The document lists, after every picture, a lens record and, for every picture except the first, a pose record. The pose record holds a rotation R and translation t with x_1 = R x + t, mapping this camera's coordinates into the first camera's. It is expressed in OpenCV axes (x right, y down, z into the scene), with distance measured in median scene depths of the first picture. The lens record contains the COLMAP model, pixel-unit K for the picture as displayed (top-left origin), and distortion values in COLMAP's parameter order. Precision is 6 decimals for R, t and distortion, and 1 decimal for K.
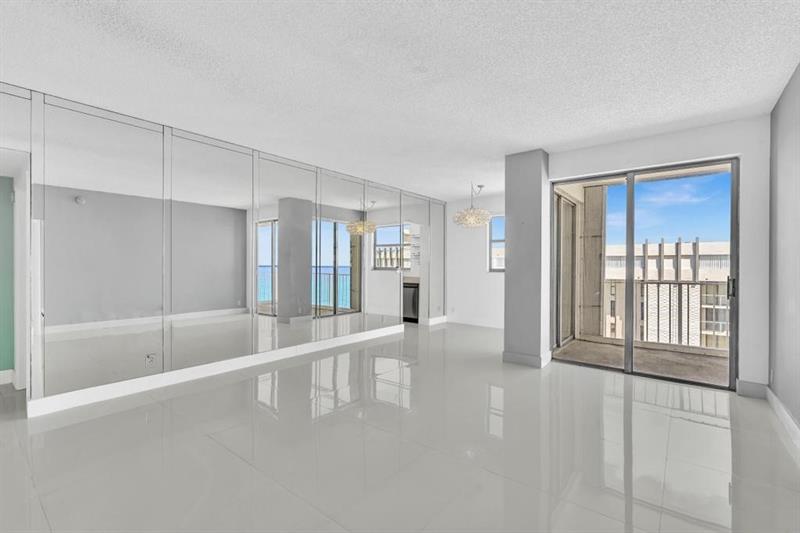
lens RADIAL K [[364.8, 0, 402.5], [0, 364.8, 258.3], [0, 0, 1]] dist [0.017138, 0.000928]
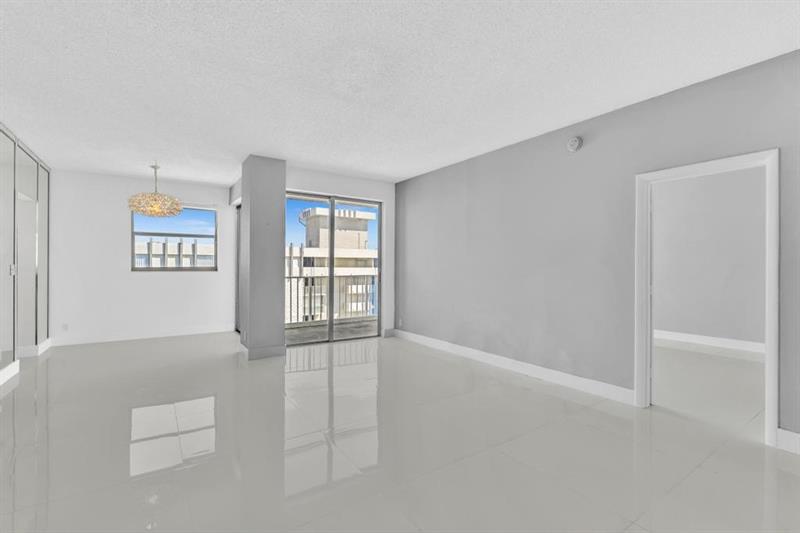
lens RADIAL K [[364.8, 0, 394.2], [0, 364.8, 264.9], [0, 0, 1]] dist [0.017138, 0.000928]
pose [[0.322688, 0.001682, 0.946504, -0.539907], [-0.023994, 0.999692, 0.006404, 0.005119], [-0.946201, -0.024777, 0.322629, 0.301010]]
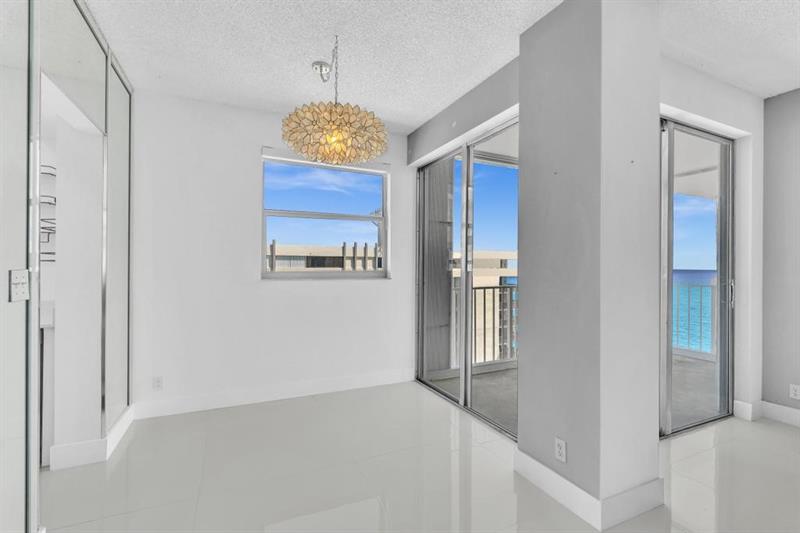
lens RADIAL K [[364.8, 0, 401.9], [0, 364.8, 265.4], [0, 0, 1]] dist [0.017138, 0.000928]
pose [[0.446021, 0.001094, 0.895022, -0.145932], [-0.021247, 0.999730, 0.009365, 0.016753], [-0.894770, -0.023193, 0.445924, 1.006087]]
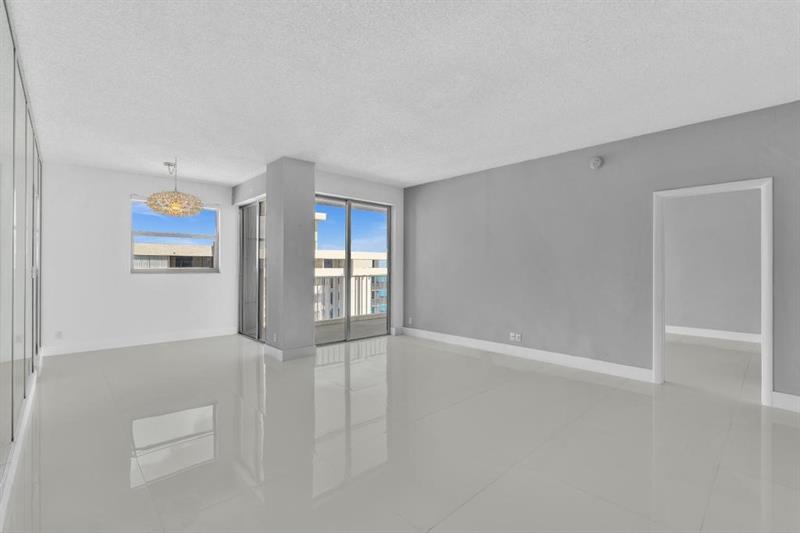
lens RADIAL K [[364.8, 0, 394.7], [0, 364.8, 265.3], [0, 0, 1]] dist [0.017138, 0.000928]
pose [[0.170865, 0.000375, 0.985294, -0.659227], [-0.022736, 0.999735, 0.003562, 0.006950], [-0.985032, -0.023010, 0.170829, 0.522561]]
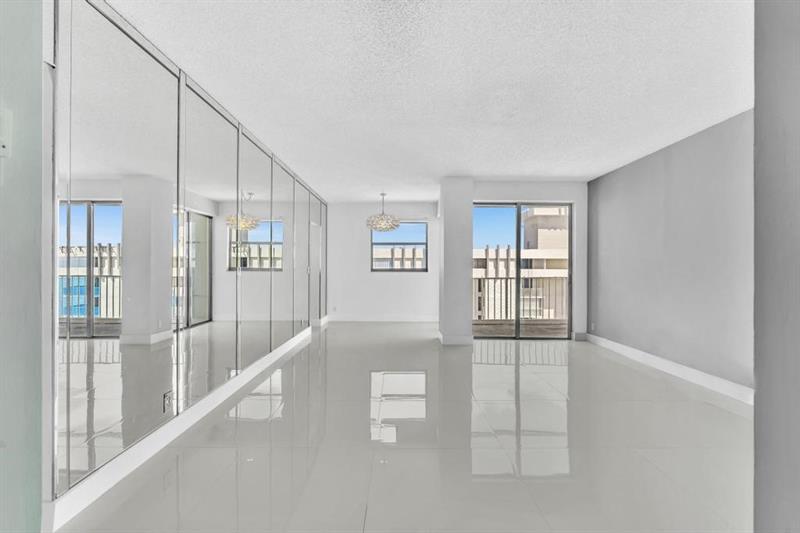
lens RADIAL K [[364.8, 0, 406.3], [0, 364.8, 263.9], [0, 0, 1]] dist [0.017138, 0.000928]
pose [[0.774978, 0.005782, 0.631962, -0.586171], [-0.015817, 0.999822, 0.010248, 0.000816], [-0.631790, -0.017938, 0.774932, 0.132627]]
